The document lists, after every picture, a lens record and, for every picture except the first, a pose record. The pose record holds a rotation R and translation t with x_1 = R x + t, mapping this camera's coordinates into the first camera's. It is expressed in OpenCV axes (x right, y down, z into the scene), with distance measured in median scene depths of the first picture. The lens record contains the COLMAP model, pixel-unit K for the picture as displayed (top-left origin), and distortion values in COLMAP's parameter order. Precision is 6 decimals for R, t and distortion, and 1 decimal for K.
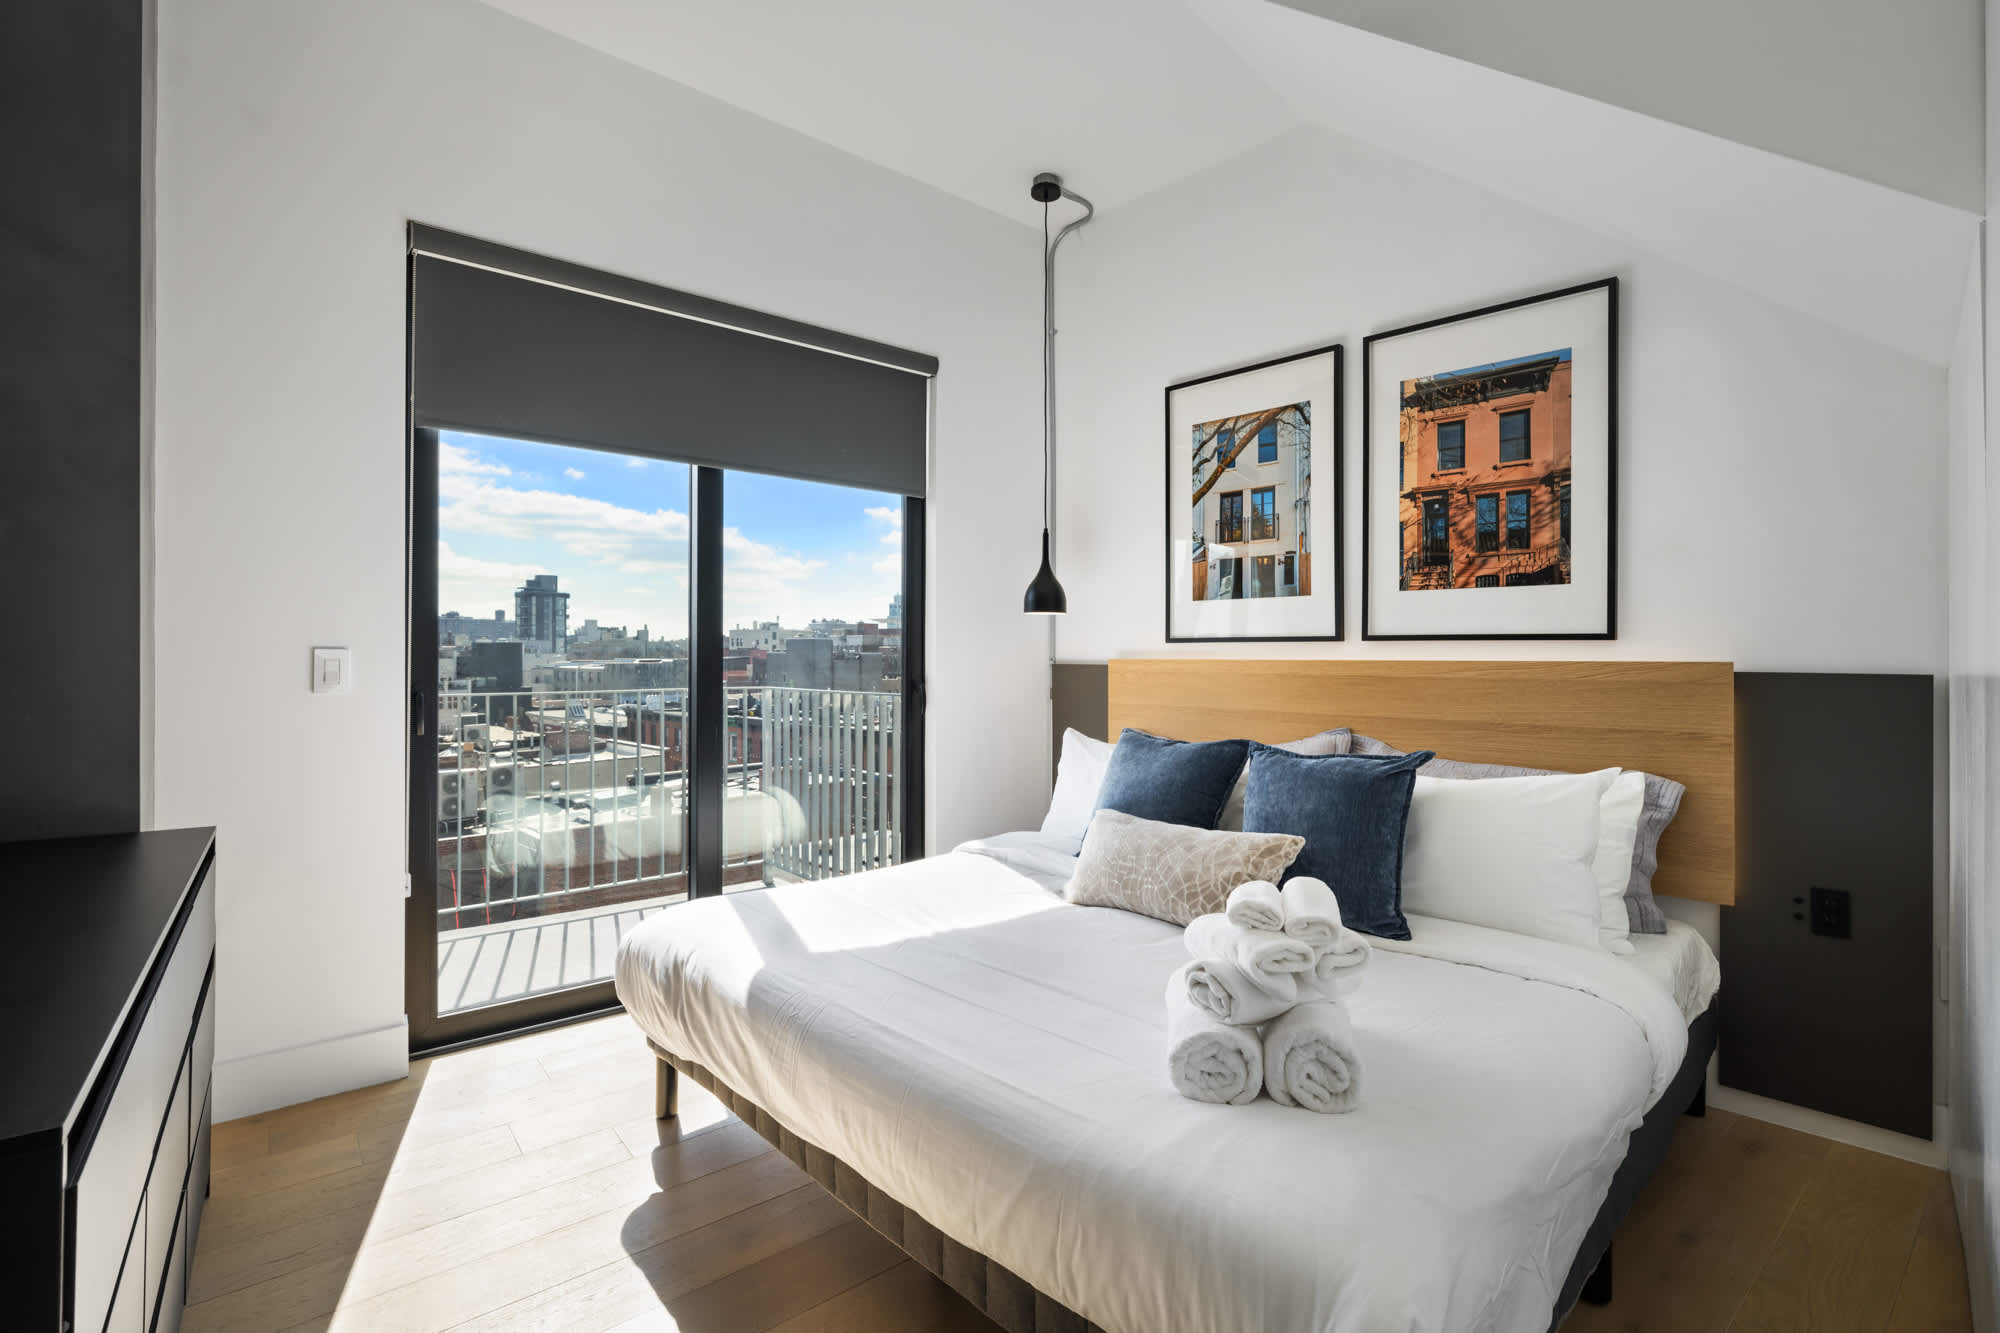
lens RADIAL K [[911.1, 0, 1003.4], [0, 911.1, 658.6], [0, 0, 1]] dist [-0.002914, -0.001091]
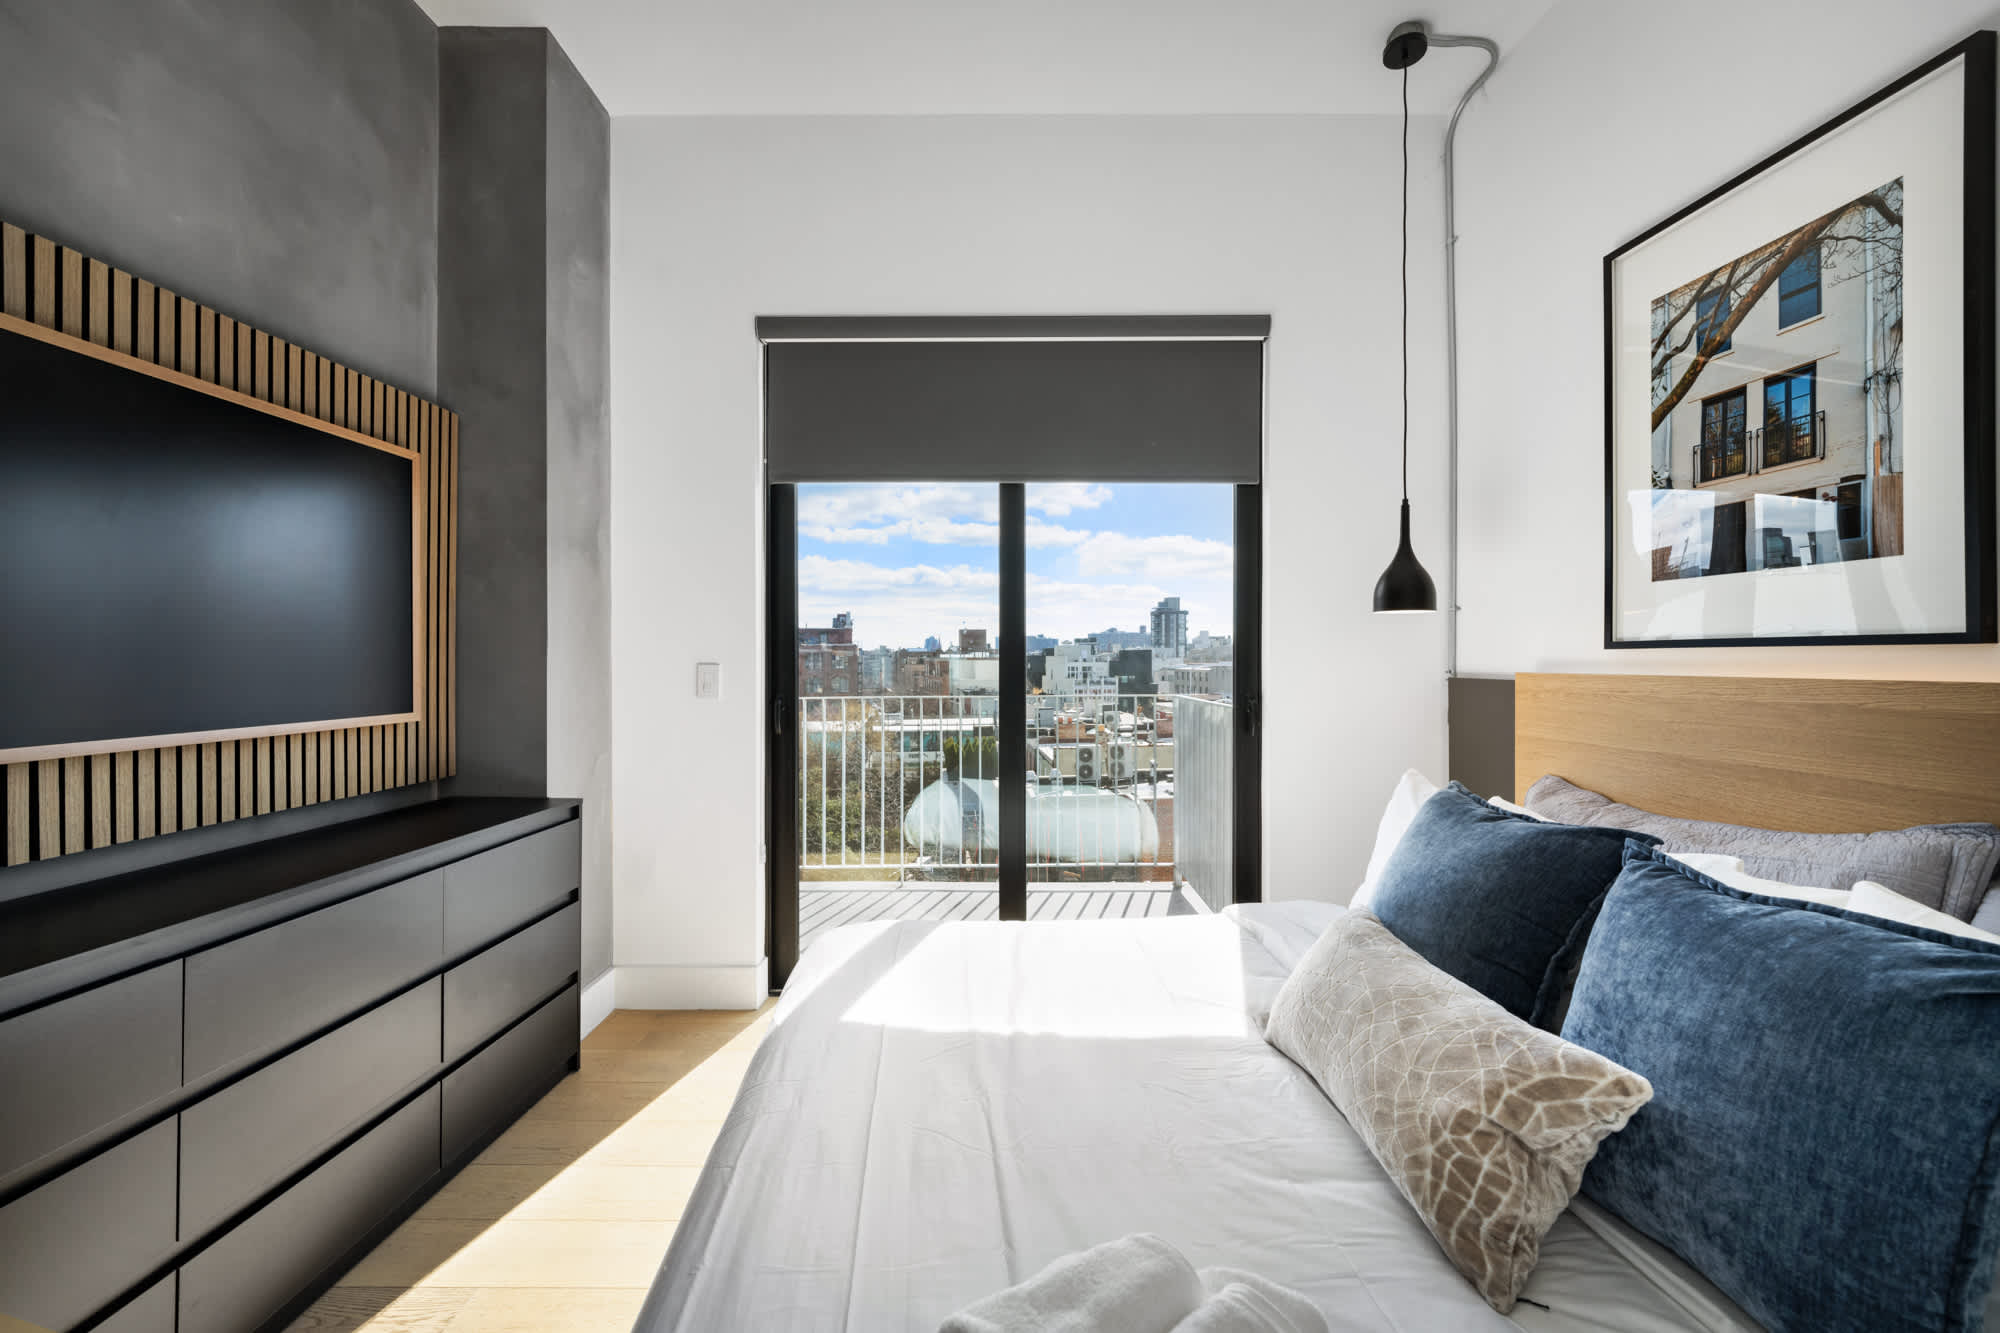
lens RADIAL K [[766.3, 0, 998.5], [0, 766.3, 666.1], [0, 0, 1]] dist [-0.004149, 0.000806]
pose [[0.770544, 0.000445, -0.637387, 0.203382], [0.003546, 0.999981, 0.004985, -0.009367], [0.637377, -0.006101, 0.770528, 0.316325]]
